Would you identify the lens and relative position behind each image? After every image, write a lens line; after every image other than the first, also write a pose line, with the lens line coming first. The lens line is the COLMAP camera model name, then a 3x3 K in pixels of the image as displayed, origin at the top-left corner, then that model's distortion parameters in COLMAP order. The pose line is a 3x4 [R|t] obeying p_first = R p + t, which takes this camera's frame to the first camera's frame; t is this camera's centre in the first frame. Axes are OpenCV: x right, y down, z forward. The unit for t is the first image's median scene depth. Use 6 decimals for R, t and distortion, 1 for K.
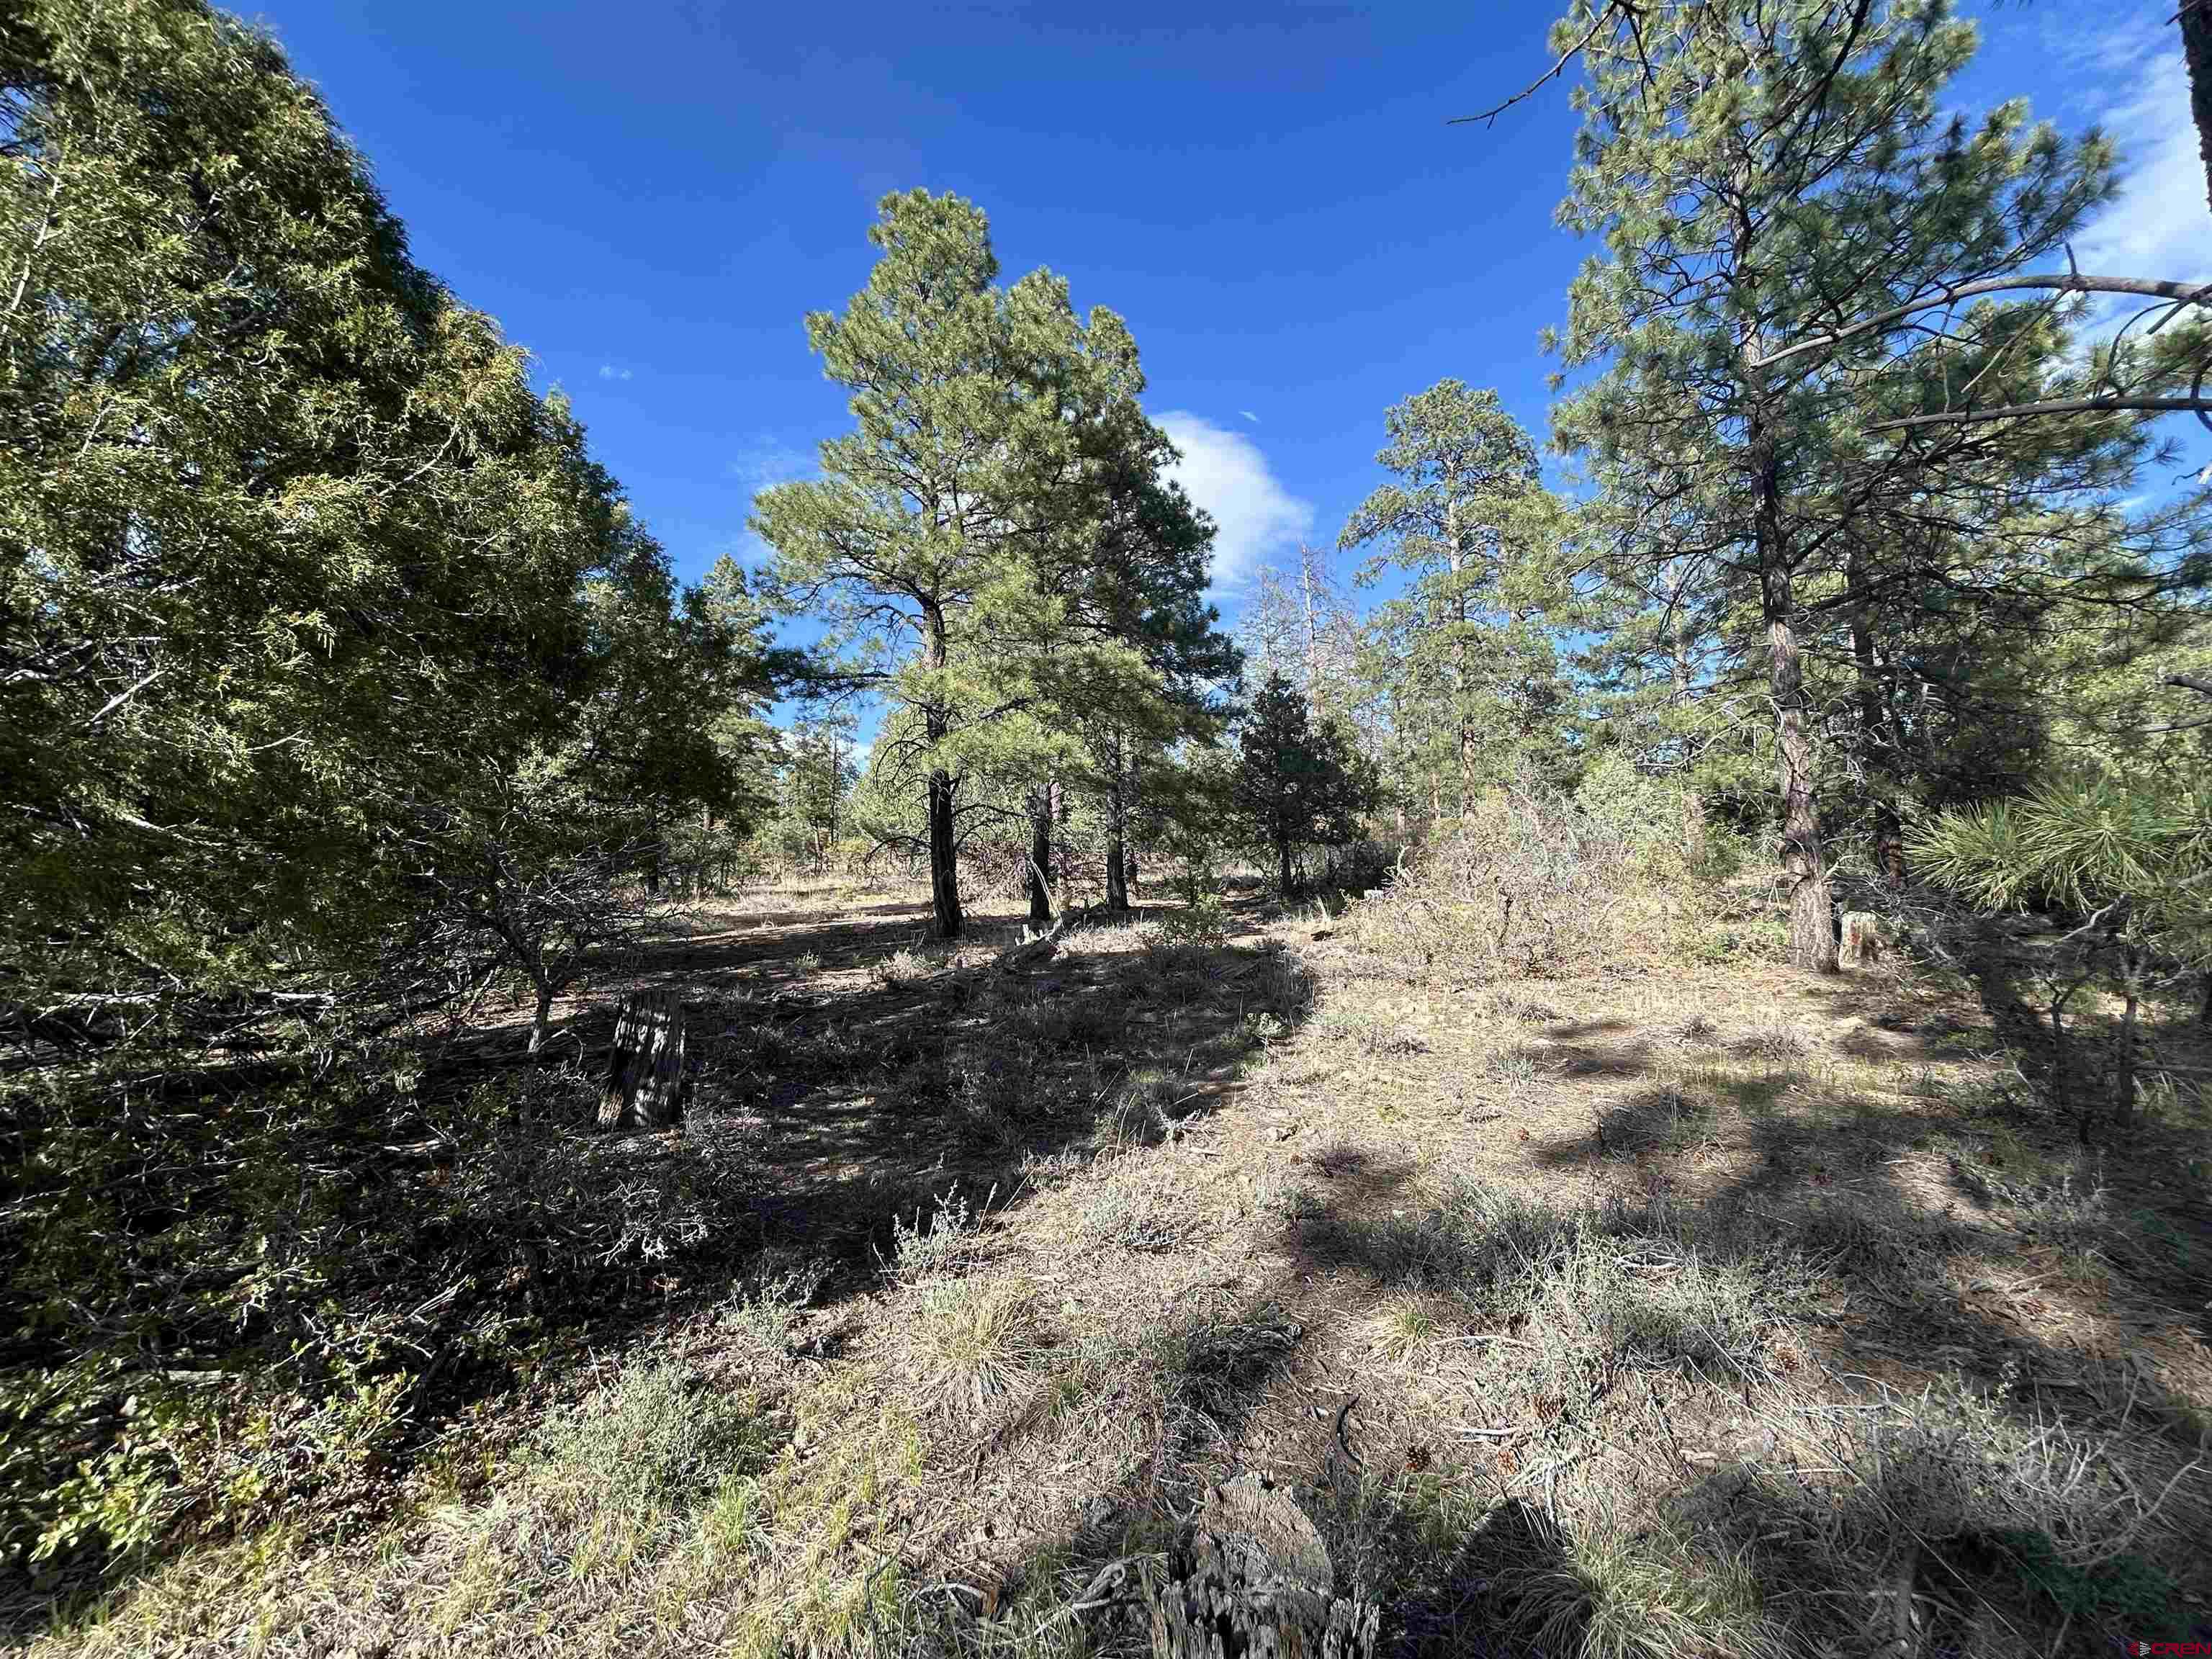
lens RADIAL K [[882.0, 0, 1107.0], [0, 882.0, 837.8], [0, 0, 1]] dist [-0.002634, -0.000283]
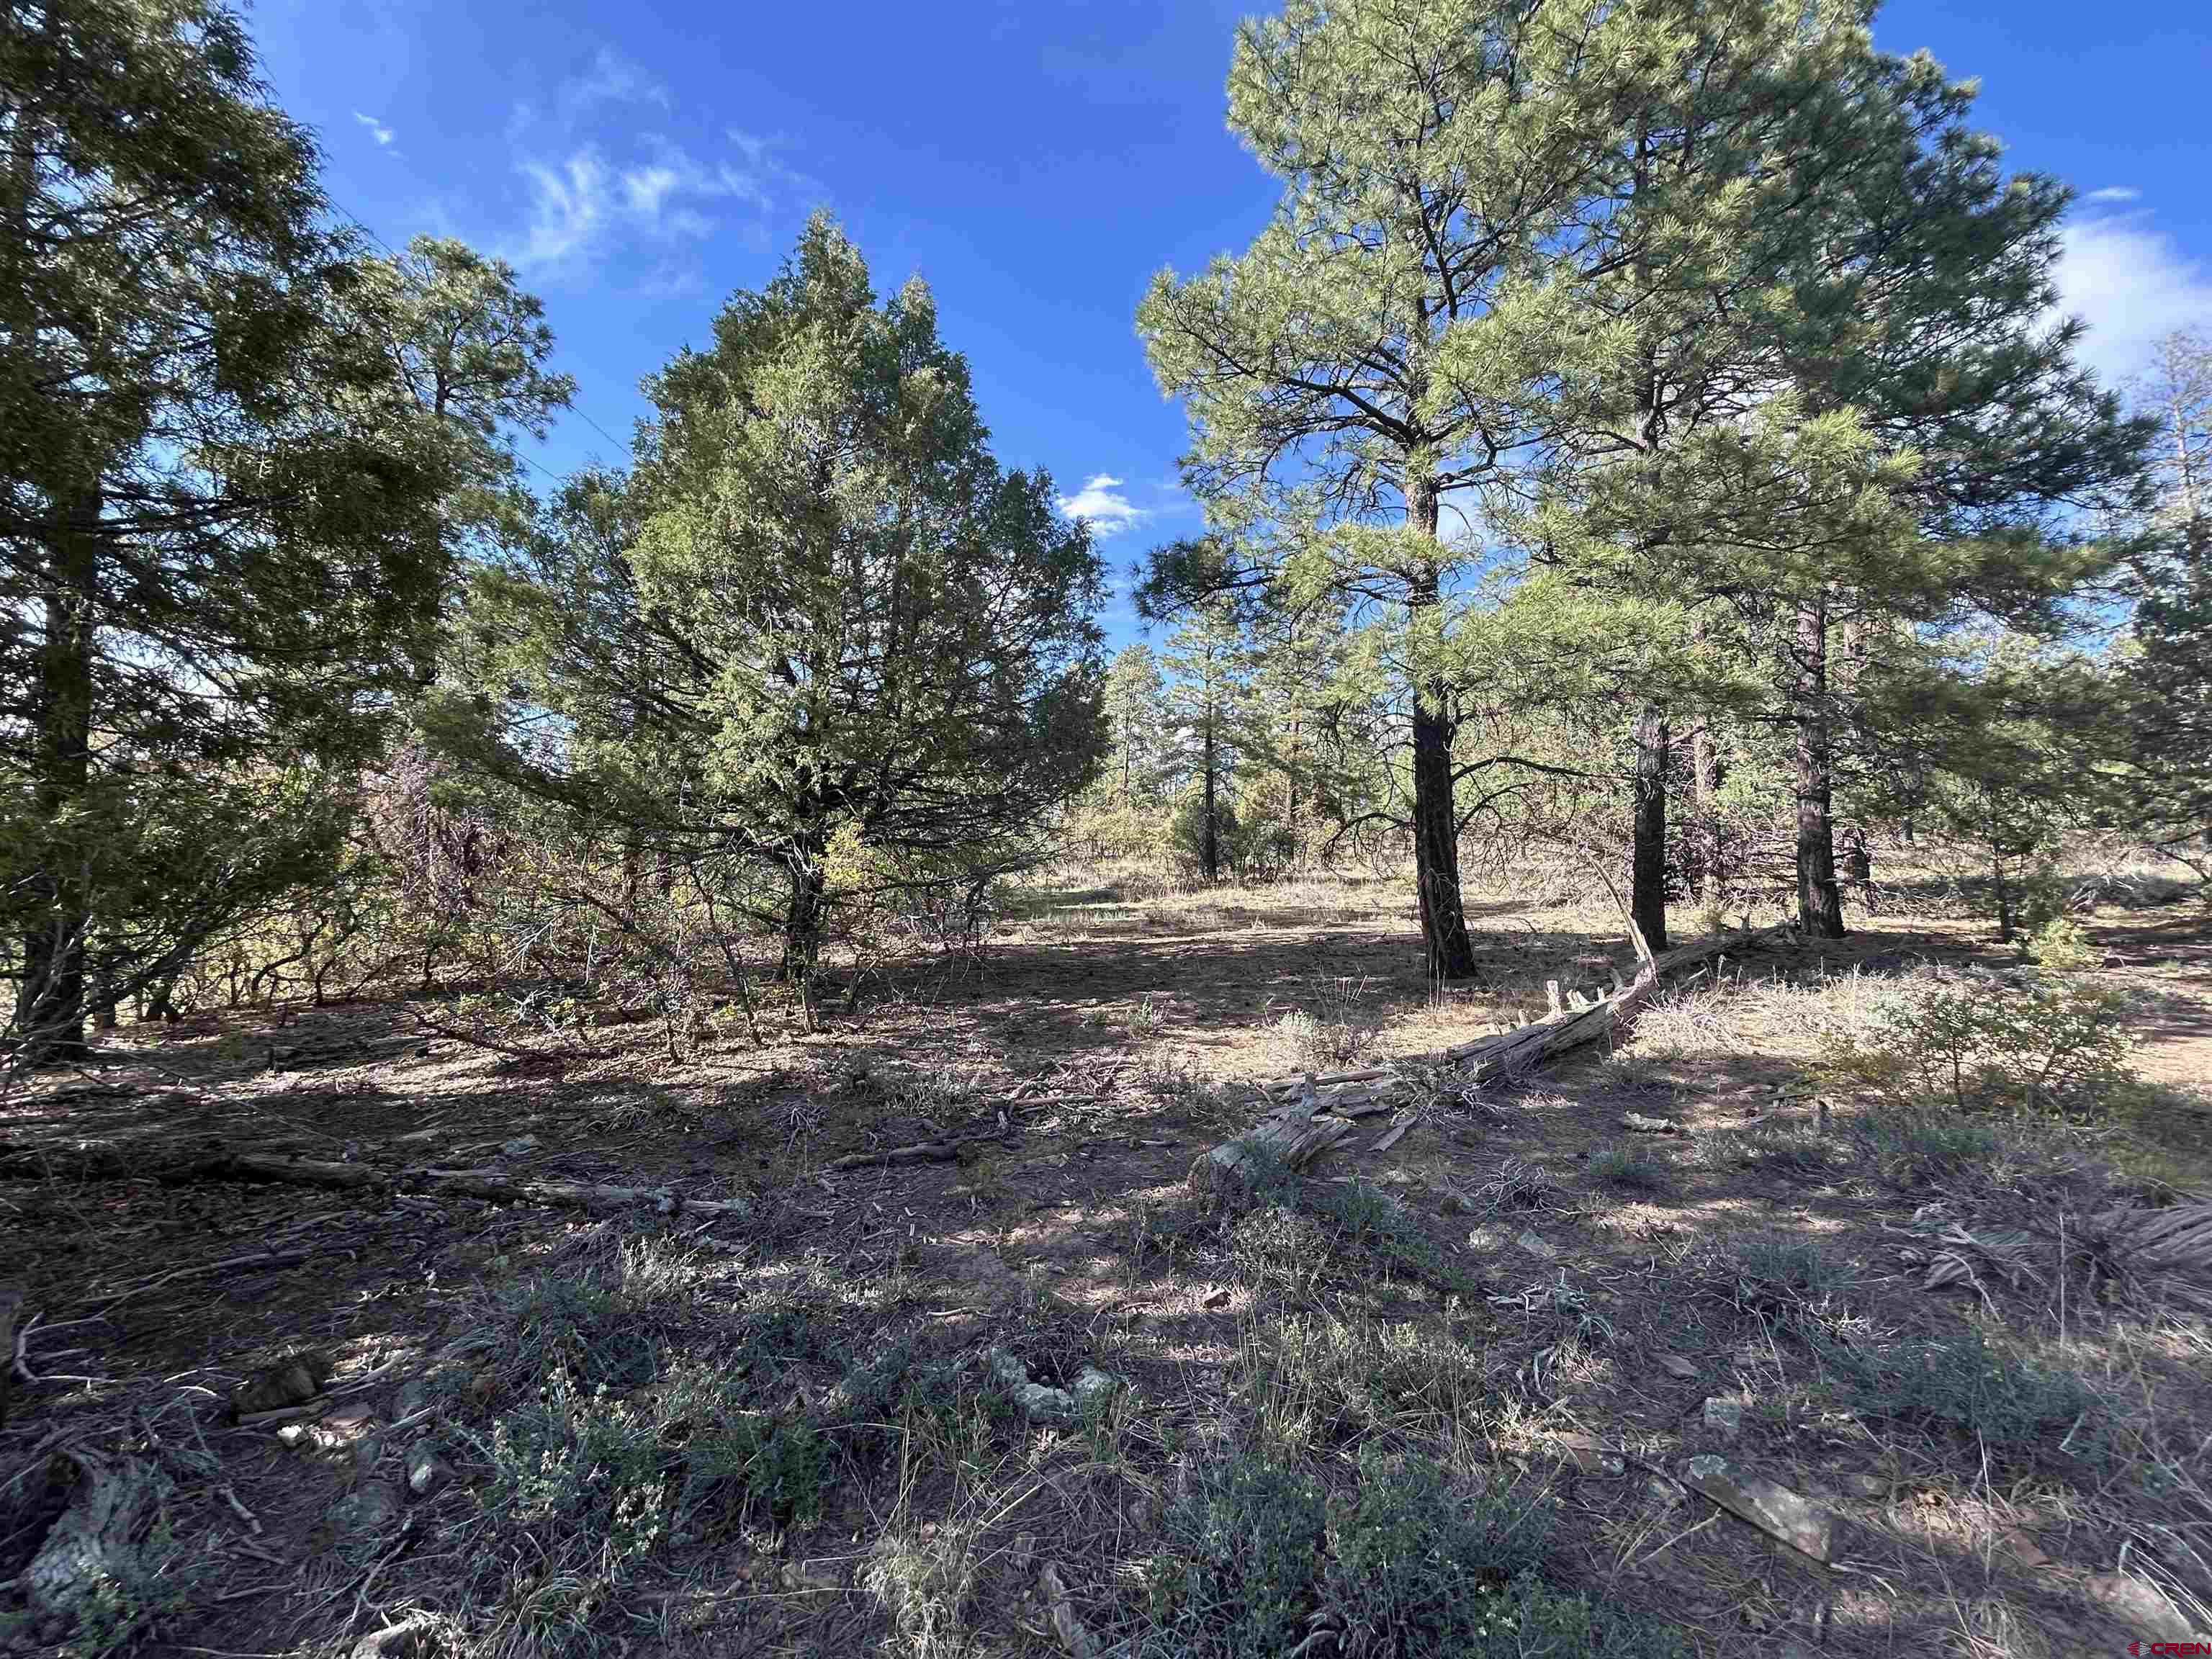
lens RADIAL K [[882.0, 0, 1099.2], [0, 882.0, 823.9], [0, 0, 1]] dist [-0.002634, -0.000283]
pose [[0.765721, -0.004021, -0.643160, 0.020670], [0.010581, 0.999924, 0.006346, 0.000612], [0.643086, -0.011665, 0.765705, 0.254584]]
